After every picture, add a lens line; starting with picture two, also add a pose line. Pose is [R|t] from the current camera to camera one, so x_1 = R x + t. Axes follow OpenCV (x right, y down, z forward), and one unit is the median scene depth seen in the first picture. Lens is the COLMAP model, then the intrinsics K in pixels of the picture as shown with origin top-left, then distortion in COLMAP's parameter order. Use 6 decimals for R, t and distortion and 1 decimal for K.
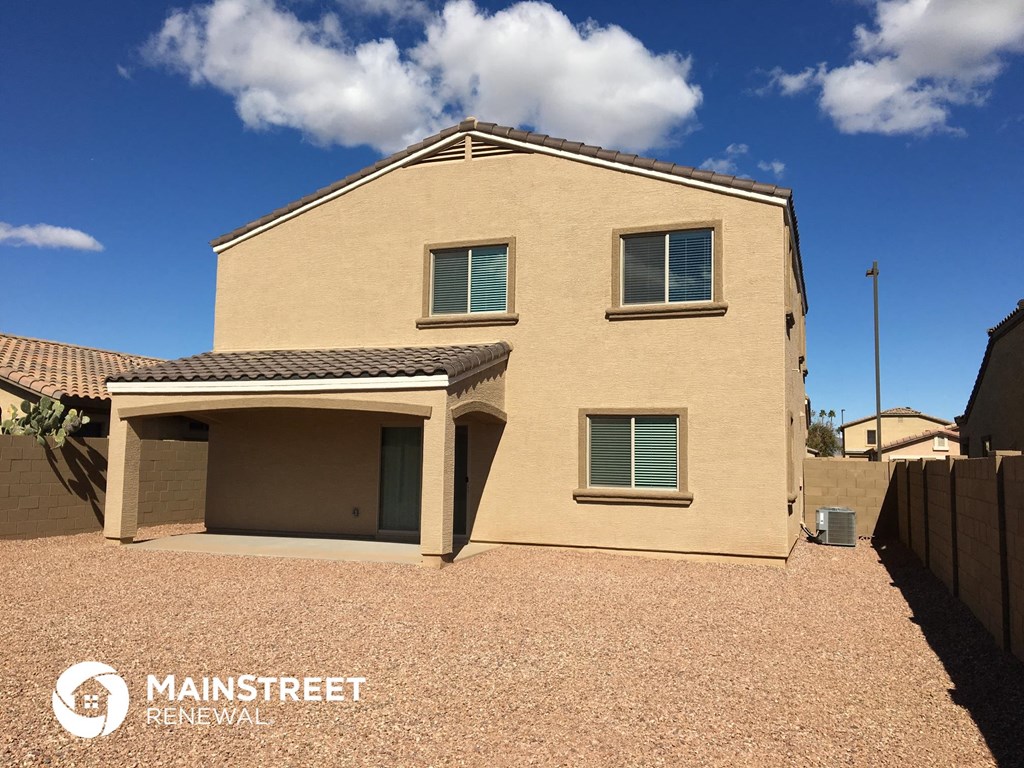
lens RADIAL K [[866.3, 0, 486.9], [0, 866.3, 381.2], [0, 0, 1]] dist [0.126599, -0.002193]
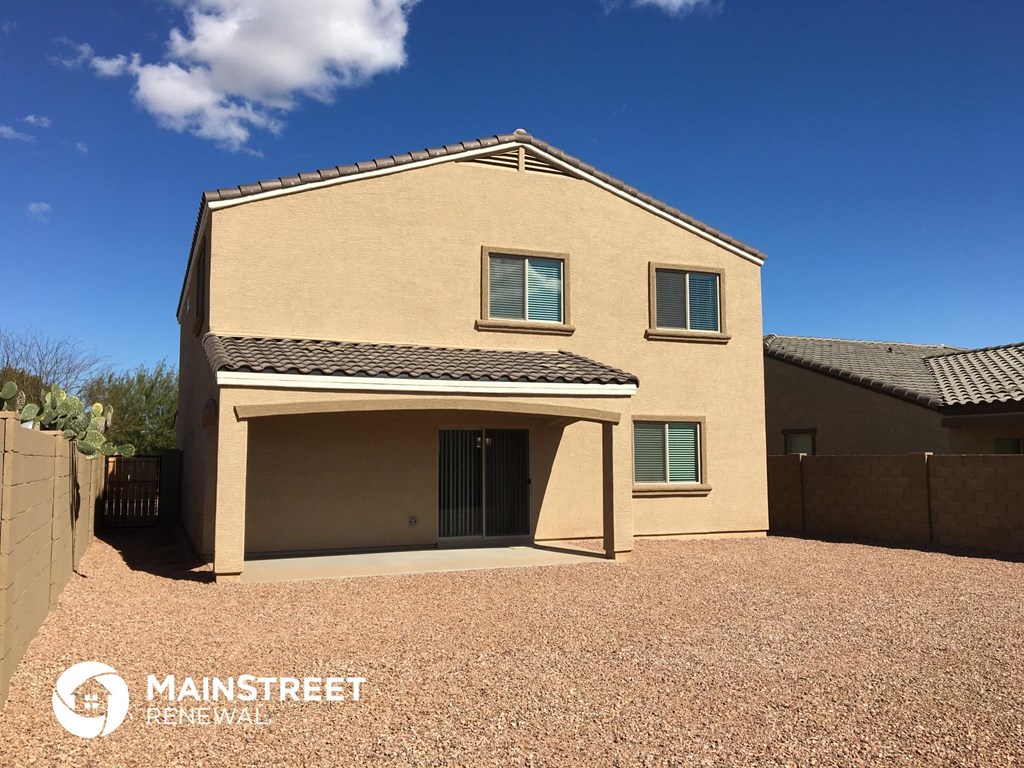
lens RADIAL K [[851.9, 0, 512.0], [0, 851.9, 384.0], [0, 0, 1]] dist [0.107088, -0.003345]
pose [[0.729102, 0.040031, 0.683233, -0.749692], [-0.045523, 0.998914, -0.009947, 0.008506], [-0.682889, -0.023850, 0.730132, 0.278902]]
